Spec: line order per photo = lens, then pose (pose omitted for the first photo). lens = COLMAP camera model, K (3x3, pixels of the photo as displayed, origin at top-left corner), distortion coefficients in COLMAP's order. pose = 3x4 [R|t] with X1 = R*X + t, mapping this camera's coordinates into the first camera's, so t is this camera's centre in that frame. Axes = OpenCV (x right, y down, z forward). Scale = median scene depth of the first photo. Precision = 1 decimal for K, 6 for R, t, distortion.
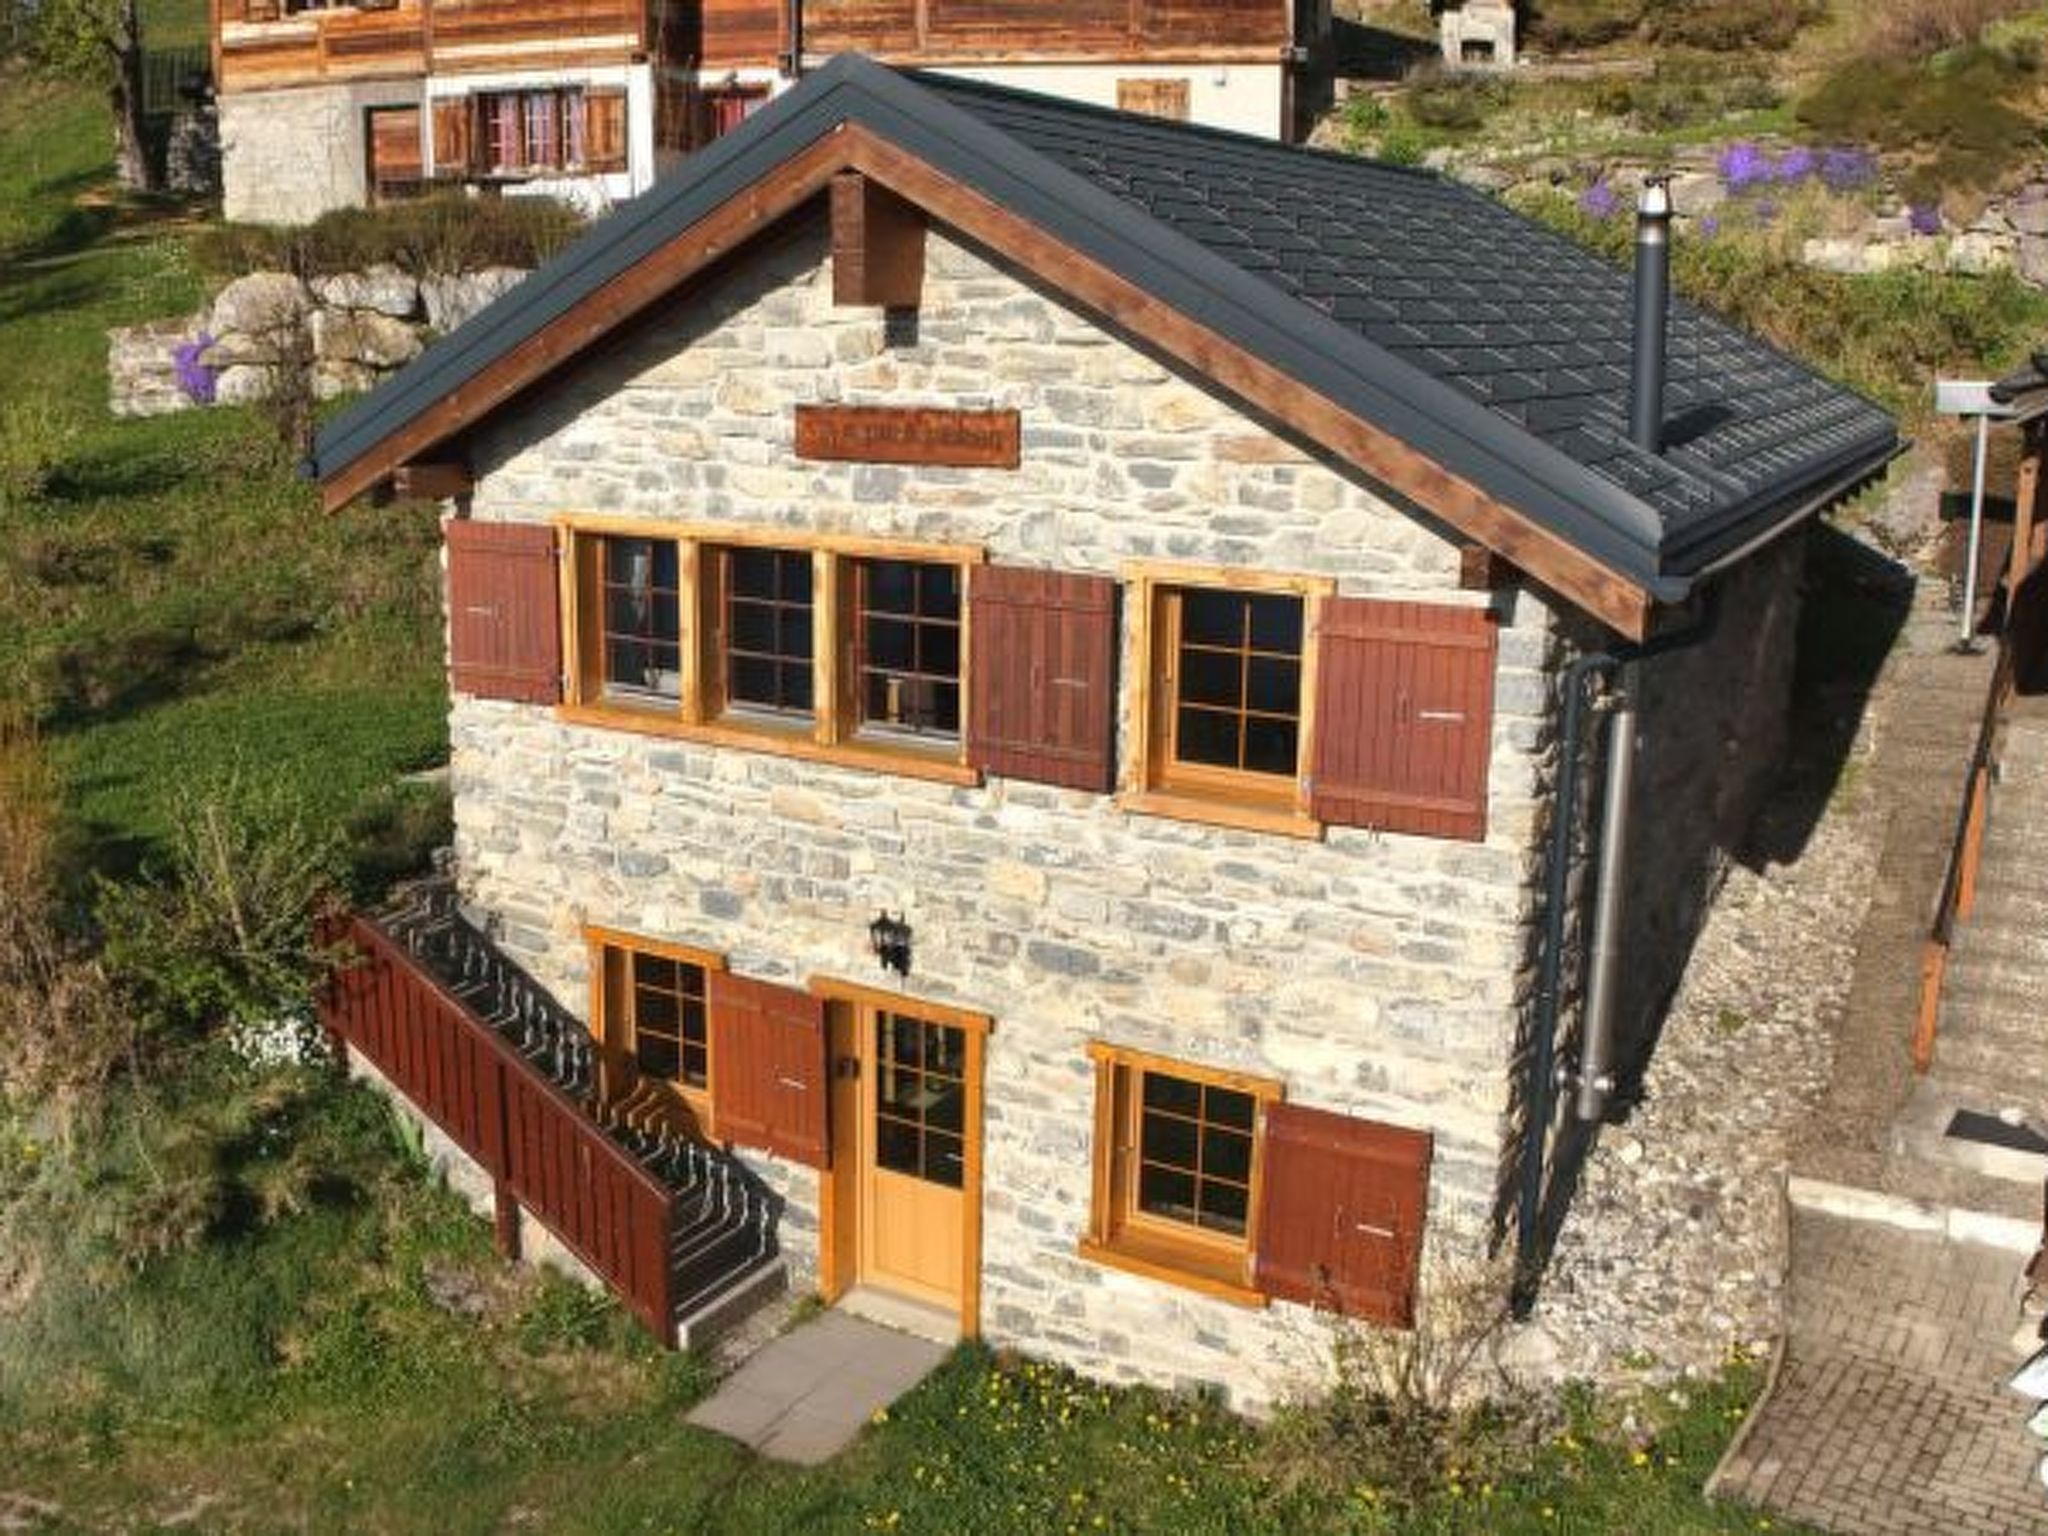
lens RADIAL K [[2073.9, 0, 895.4], [0, 2073.9, 756.8], [0, 0, 1]] dist [-0.047224, 0.000000]
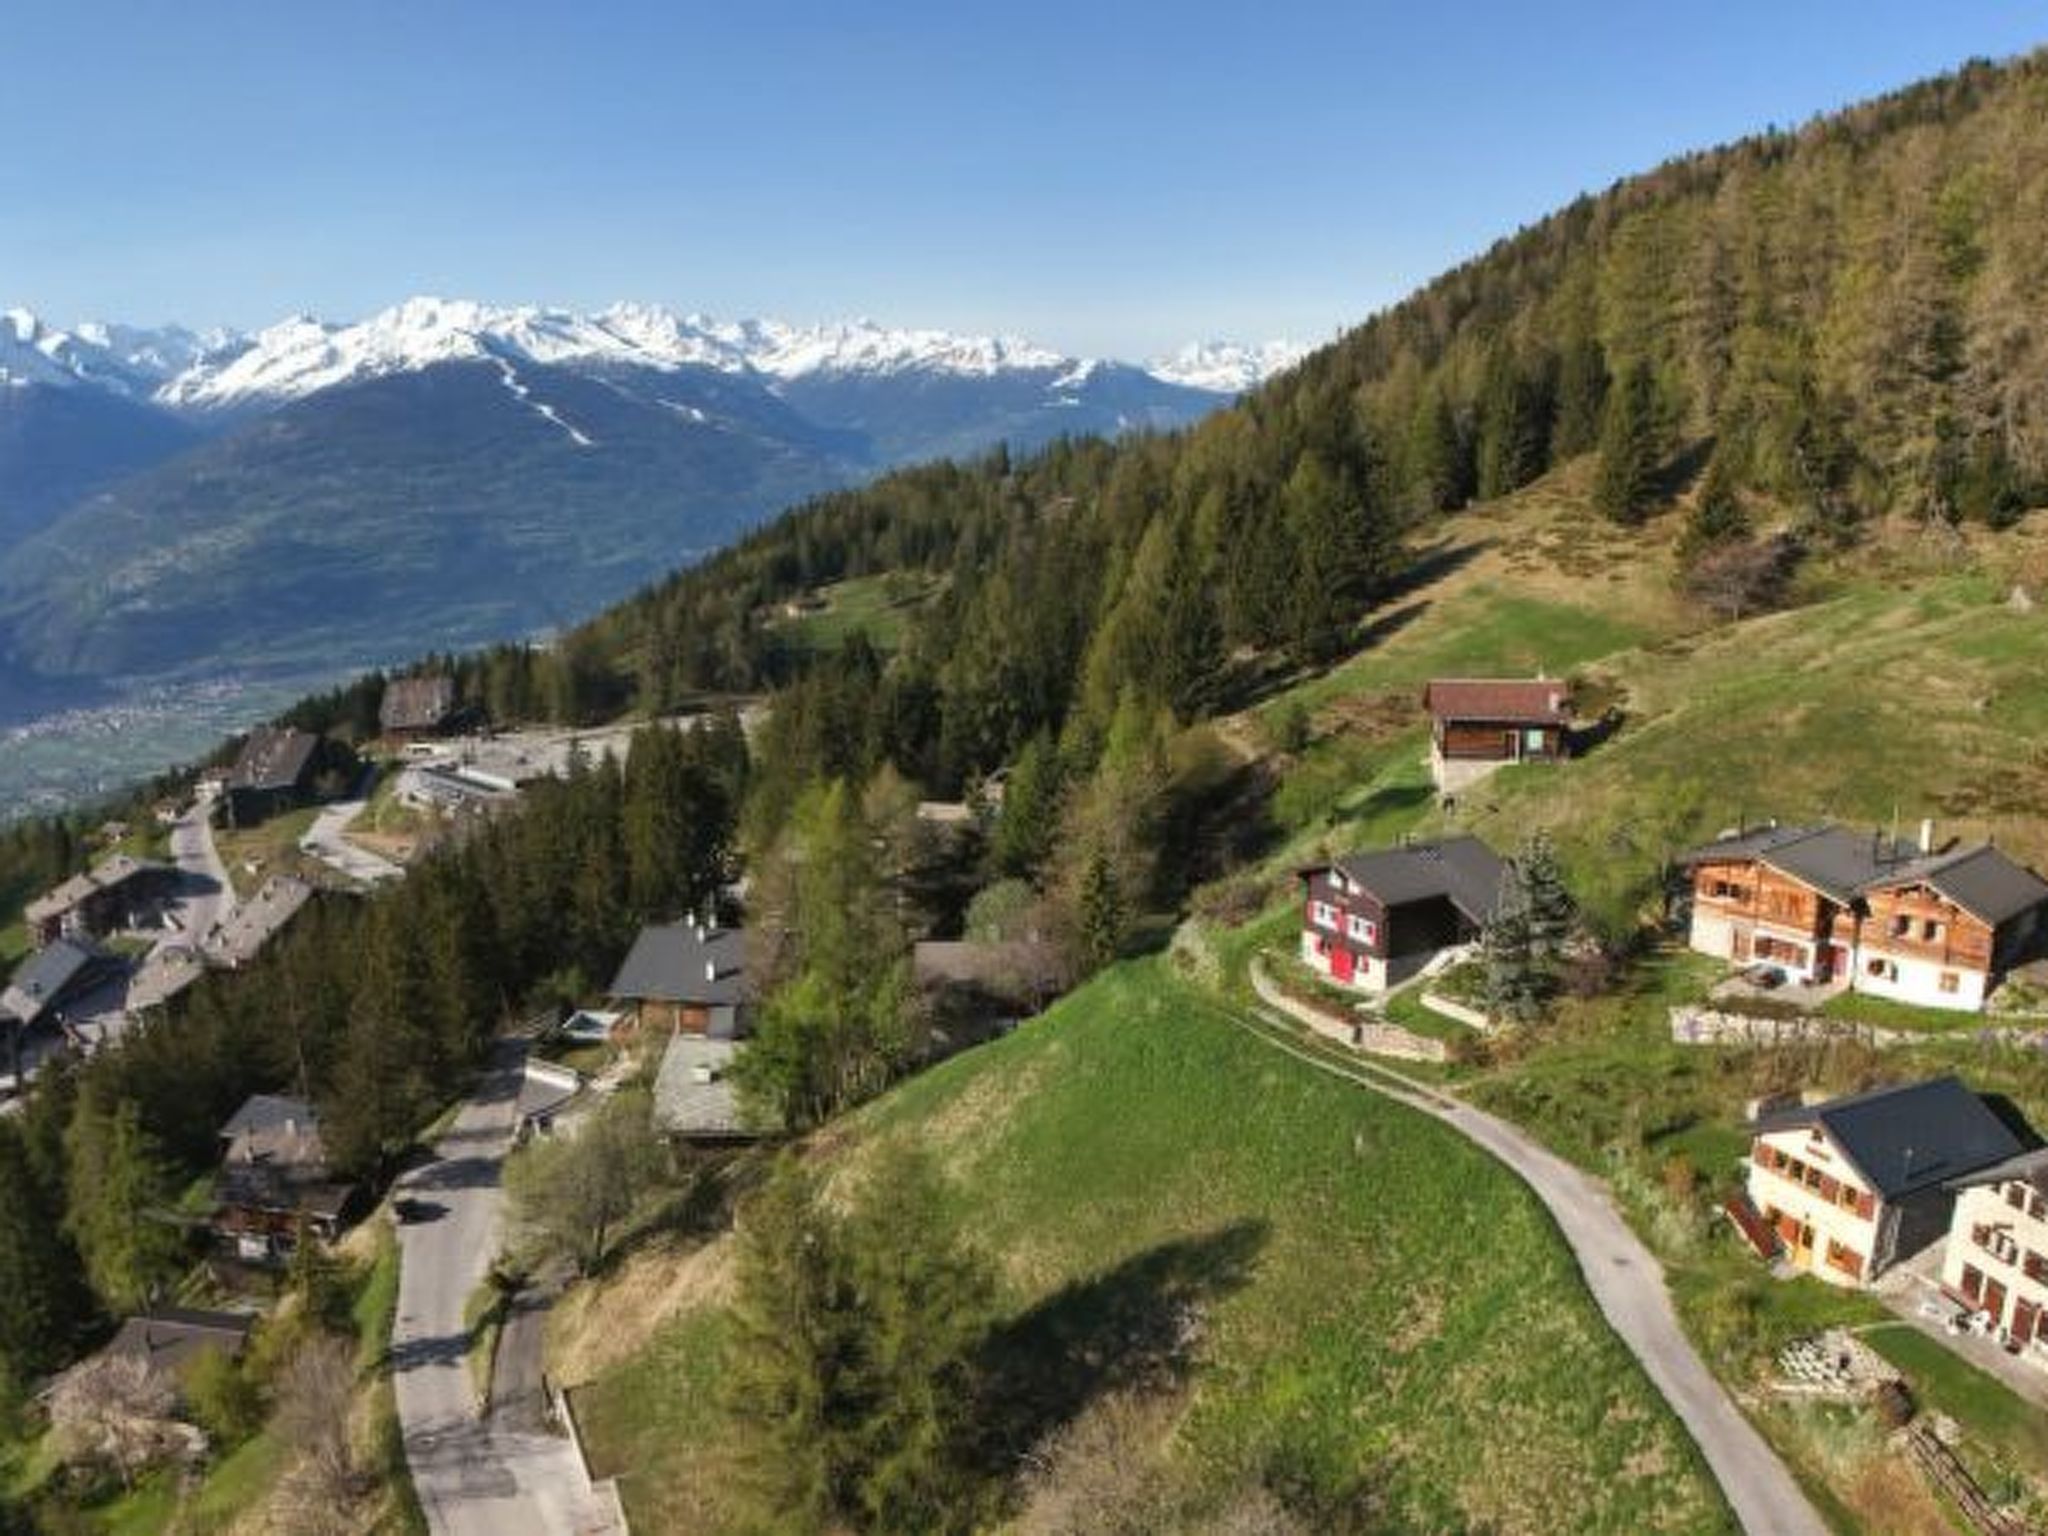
lens RADIAL K [[1742.3, 0, 983.4], [0, 1742.3, 782.6], [0, 0, 1]] dist [-0.156148, -0.022950]
pose [[0.826740, 0.121603, -0.549285, 0.590521], [-0.125414, 0.991627, 0.030768, -1.202696], [0.548427, 0.043451, 0.835069, -5.355670]]
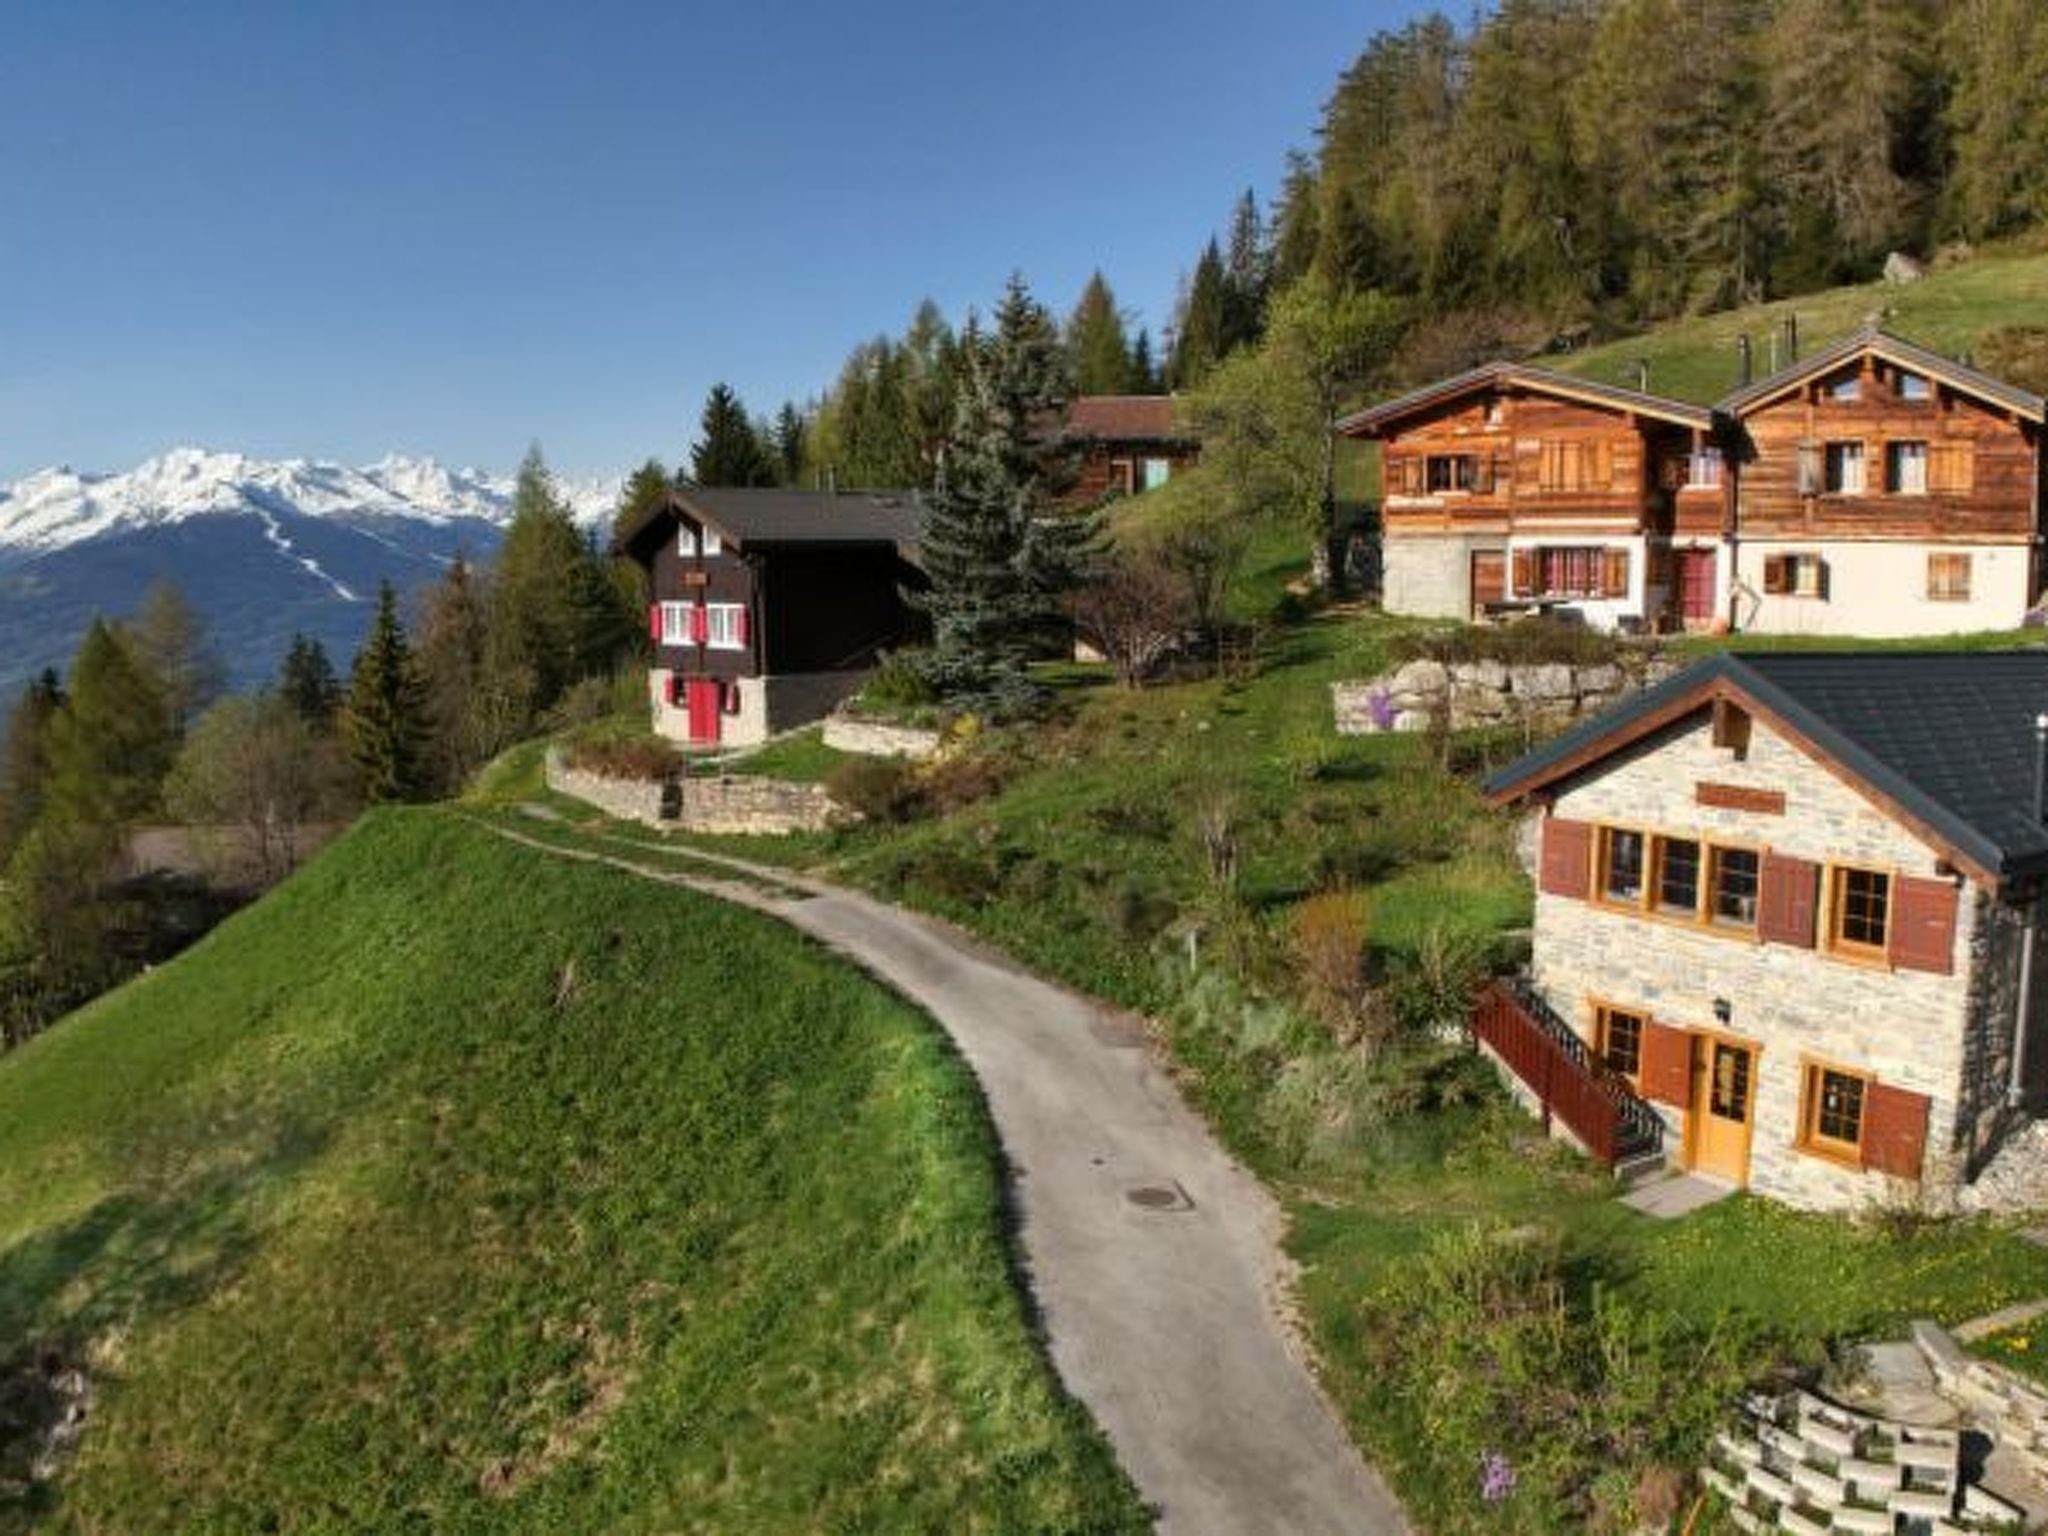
lens RADIAL K [[1742.3, 0, 1063.7], [0, 1742.3, 796.1], [0, 0, 1]] dist [-0.156148, -0.022950]
pose [[0.907023, 0.056733, -0.417243, 0.105185], [-0.095833, 0.992691, -0.073350, 0.059576], [0.410032, 0.106516, 0.905830, -1.026559]]
